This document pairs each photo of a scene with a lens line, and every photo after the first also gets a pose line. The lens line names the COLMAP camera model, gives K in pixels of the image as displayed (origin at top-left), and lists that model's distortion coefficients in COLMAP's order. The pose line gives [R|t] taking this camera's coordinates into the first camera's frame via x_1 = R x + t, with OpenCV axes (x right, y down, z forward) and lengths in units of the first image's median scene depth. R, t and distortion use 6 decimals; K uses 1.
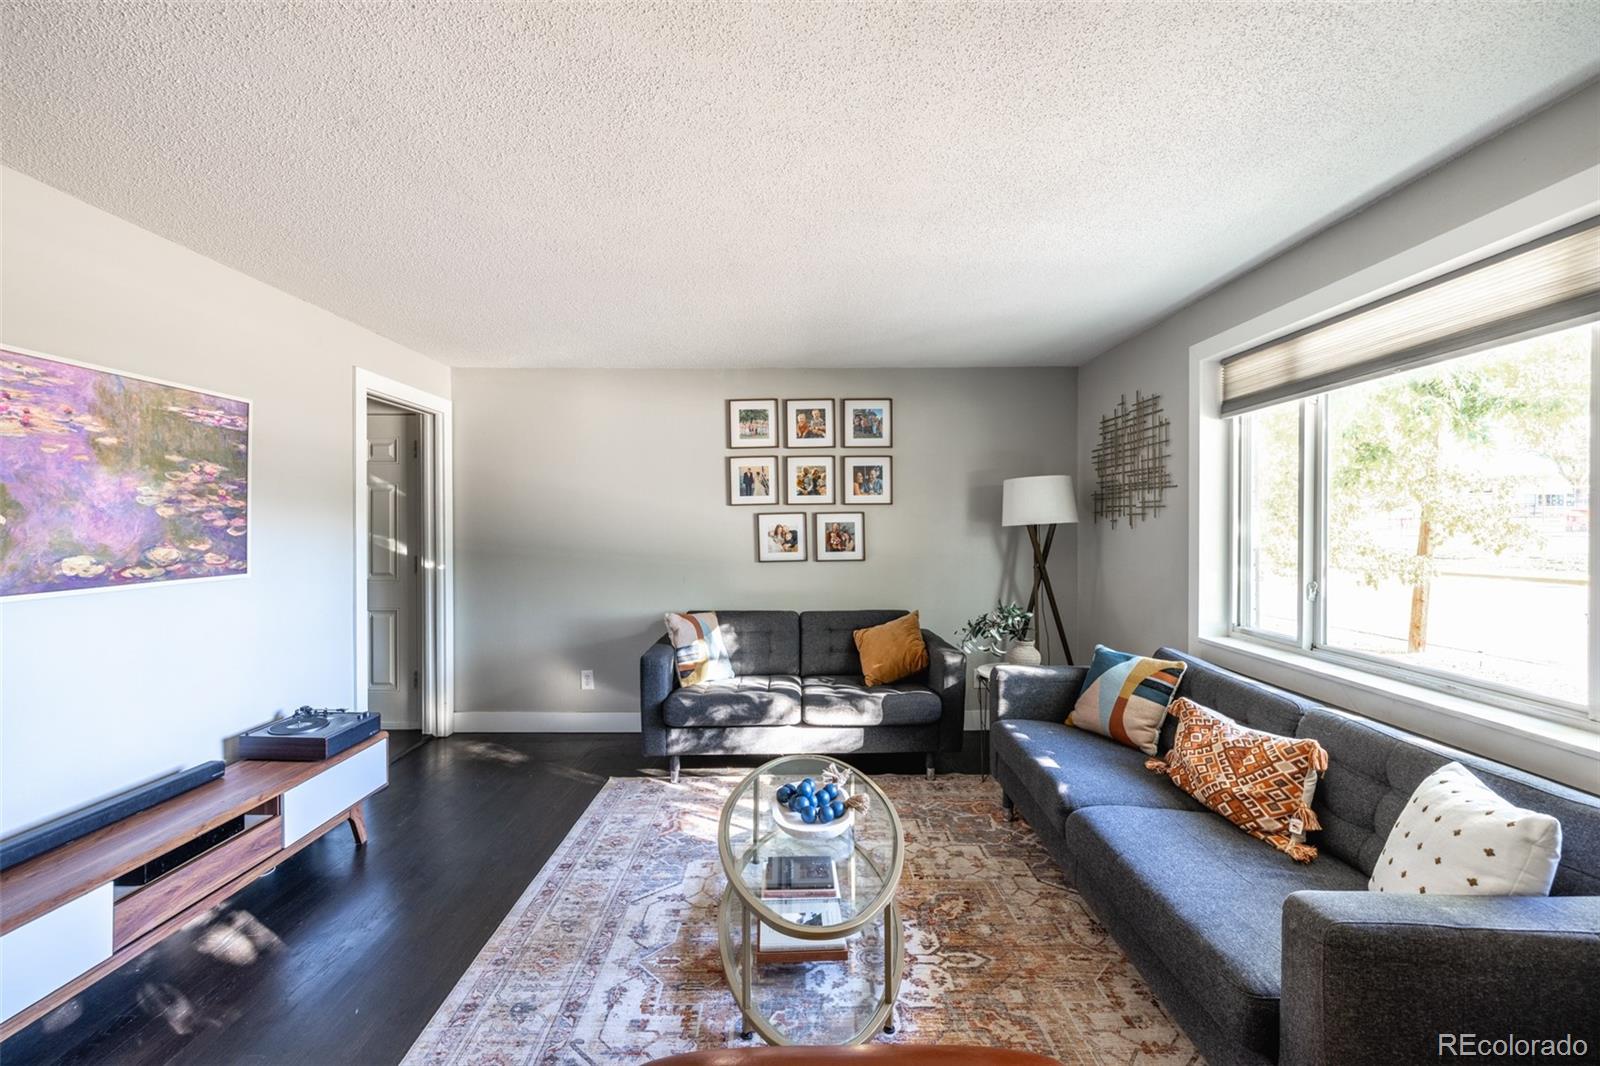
lens RADIAL K [[661.0, 0, 804.4], [0, 661.0, 524.6], [0, 0, 1]] dist [-0.001977, -0.000269]
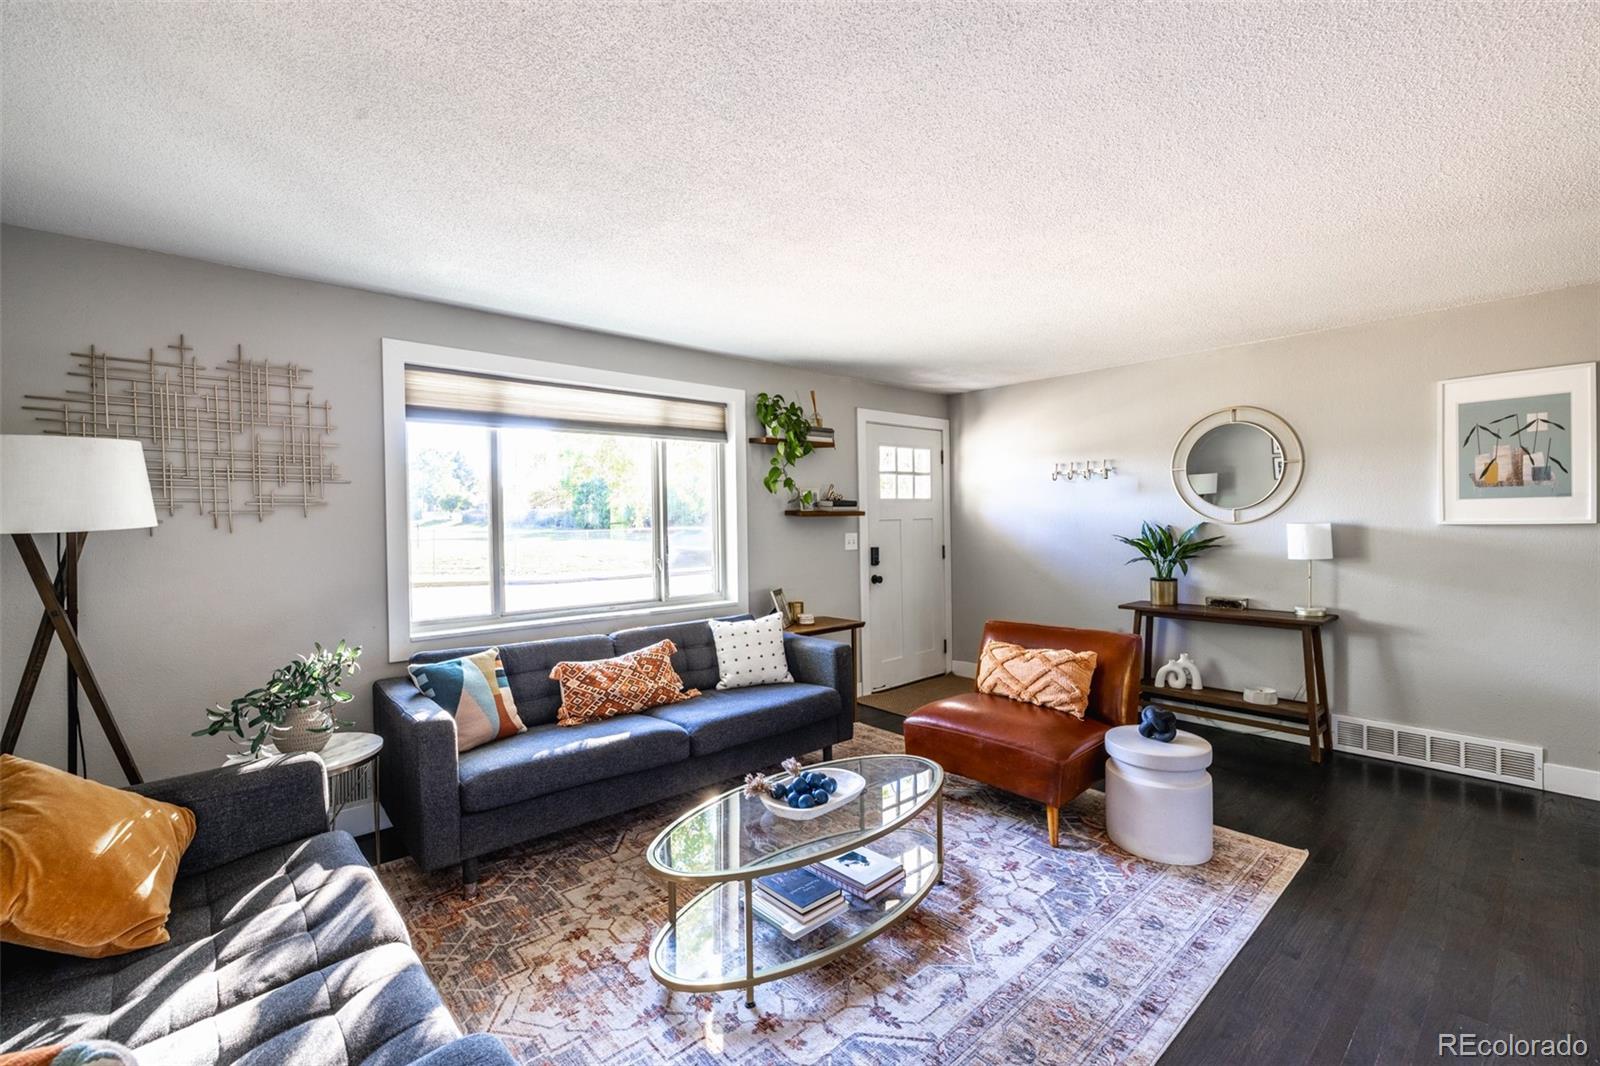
lens RADIAL K [[661.0, 0, 804.4], [0, 661.0, 524.6], [0, 0, 1]] dist [-0.001977, -0.000269]
pose [[-0.640338, 0.005423, 0.768074, -0.840892], [0.017992, 0.999807, 0.007940, 0.002782], [-0.767882, 0.018903, -0.640312, 1.804344]]
